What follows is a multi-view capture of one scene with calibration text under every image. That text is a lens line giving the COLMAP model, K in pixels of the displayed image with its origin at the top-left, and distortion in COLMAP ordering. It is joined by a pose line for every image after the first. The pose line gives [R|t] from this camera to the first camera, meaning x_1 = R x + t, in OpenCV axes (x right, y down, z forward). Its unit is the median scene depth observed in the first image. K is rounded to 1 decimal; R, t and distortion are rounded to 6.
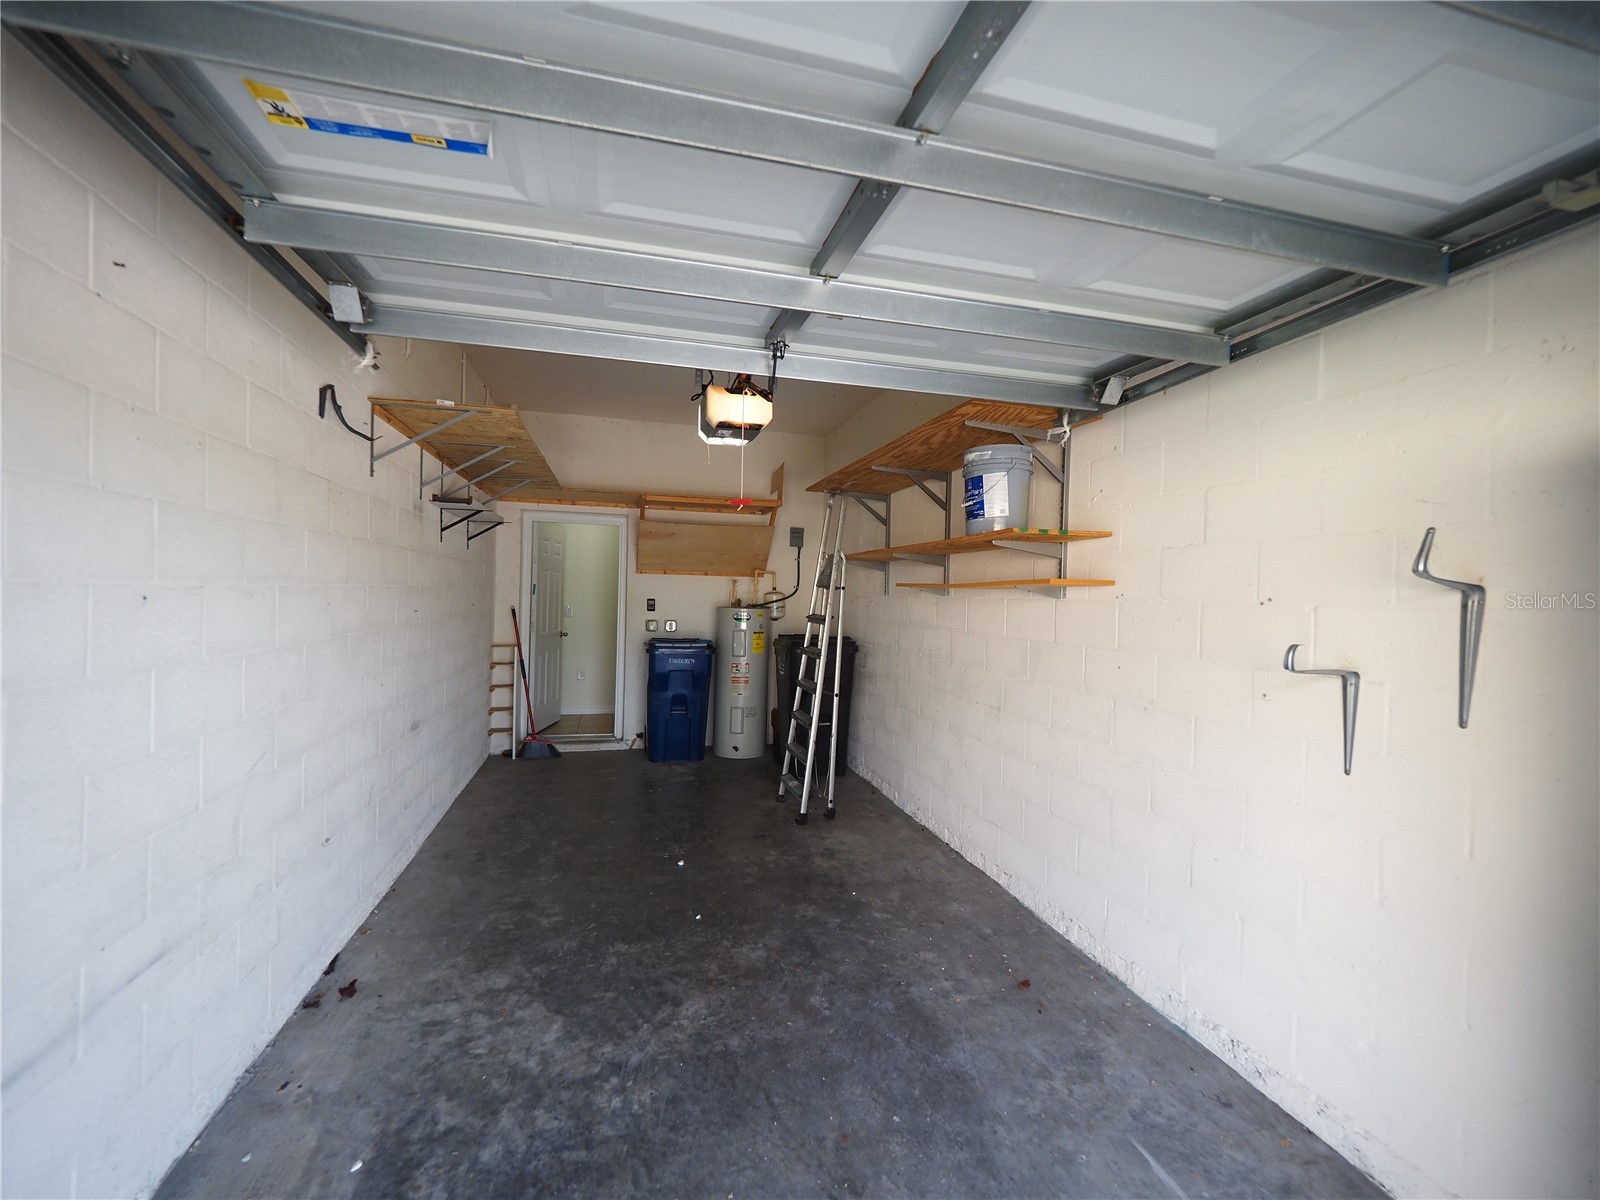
lens RADIAL K [[676.2, 0, 802.1], [0, 676.2, 601.2], [0, 0, 1]] dist [-0.006738, 0.000640]
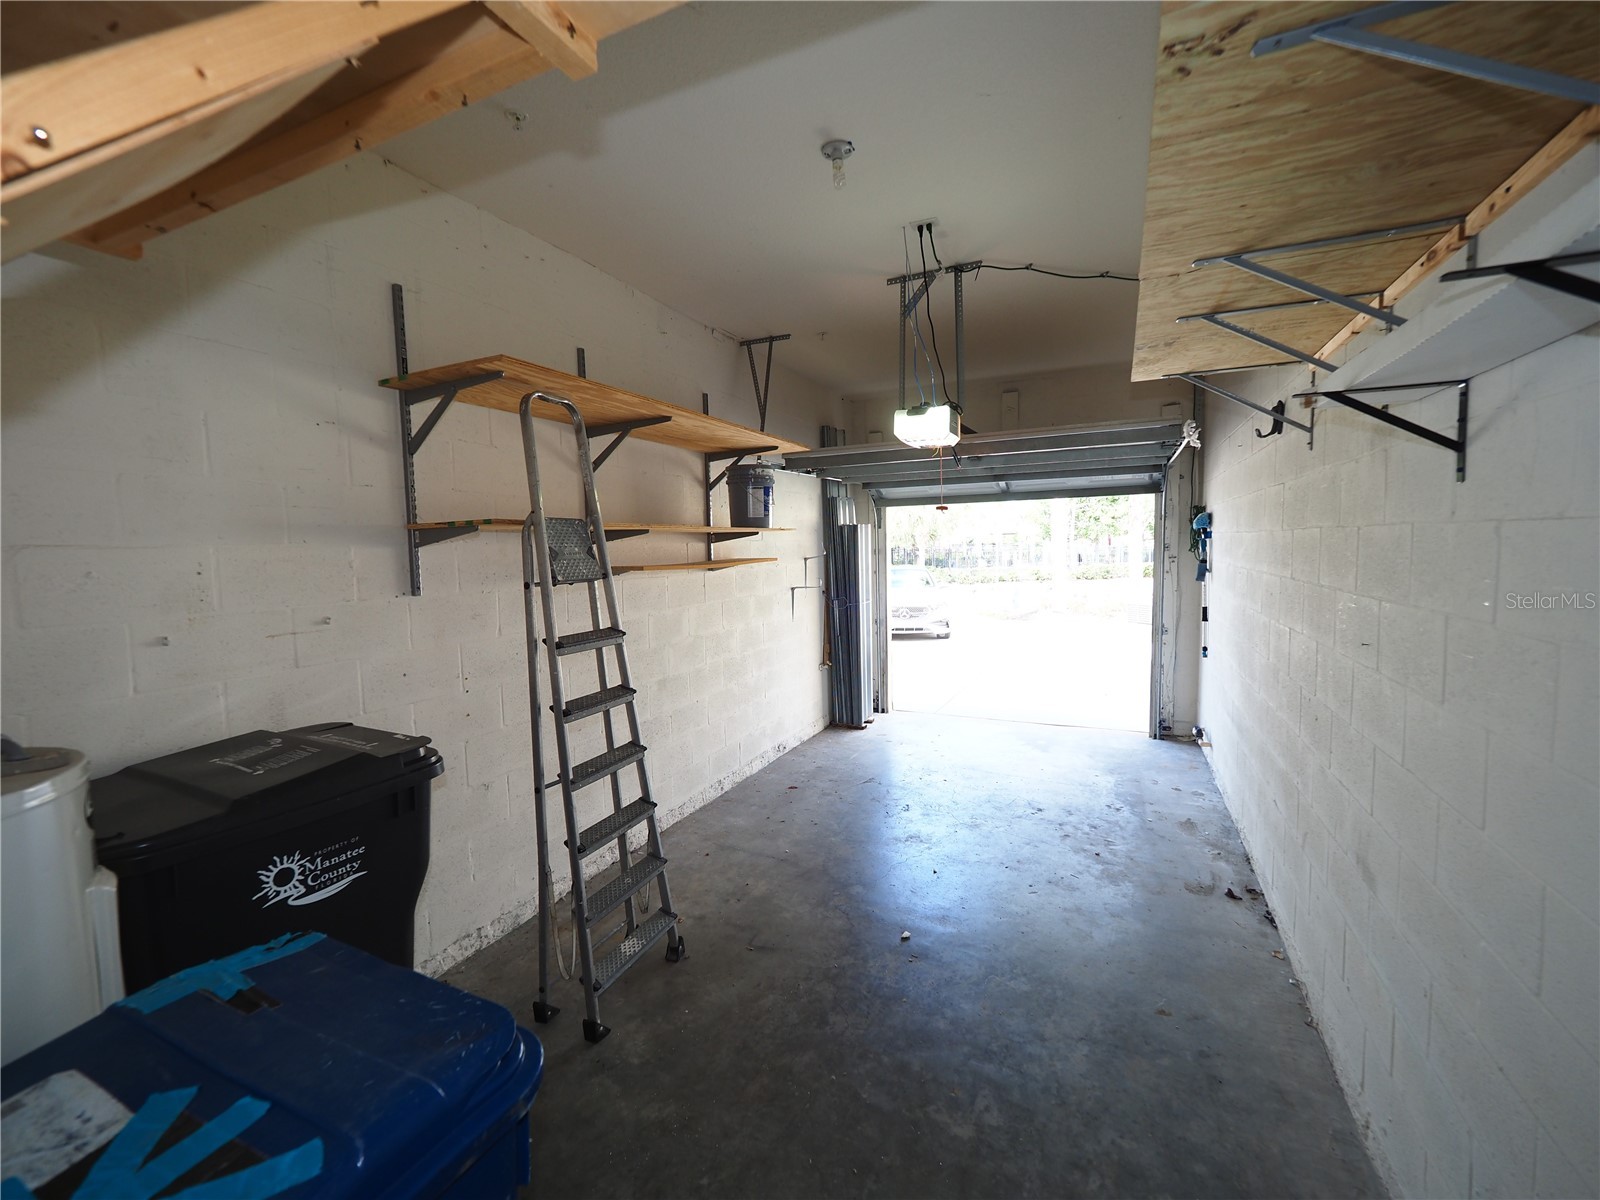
lens RADIAL K [[676.2, 0, 803.0], [0, 676.2, 597.5], [0, 0, 1]] dist [-0.006738, 0.000640]
pose [[-0.775258, -0.057290, 0.629041, -0.694298], [0.011011, 0.994501, 0.104145, -0.095171], [-0.631548, 0.087666, -0.770364, 2.068337]]
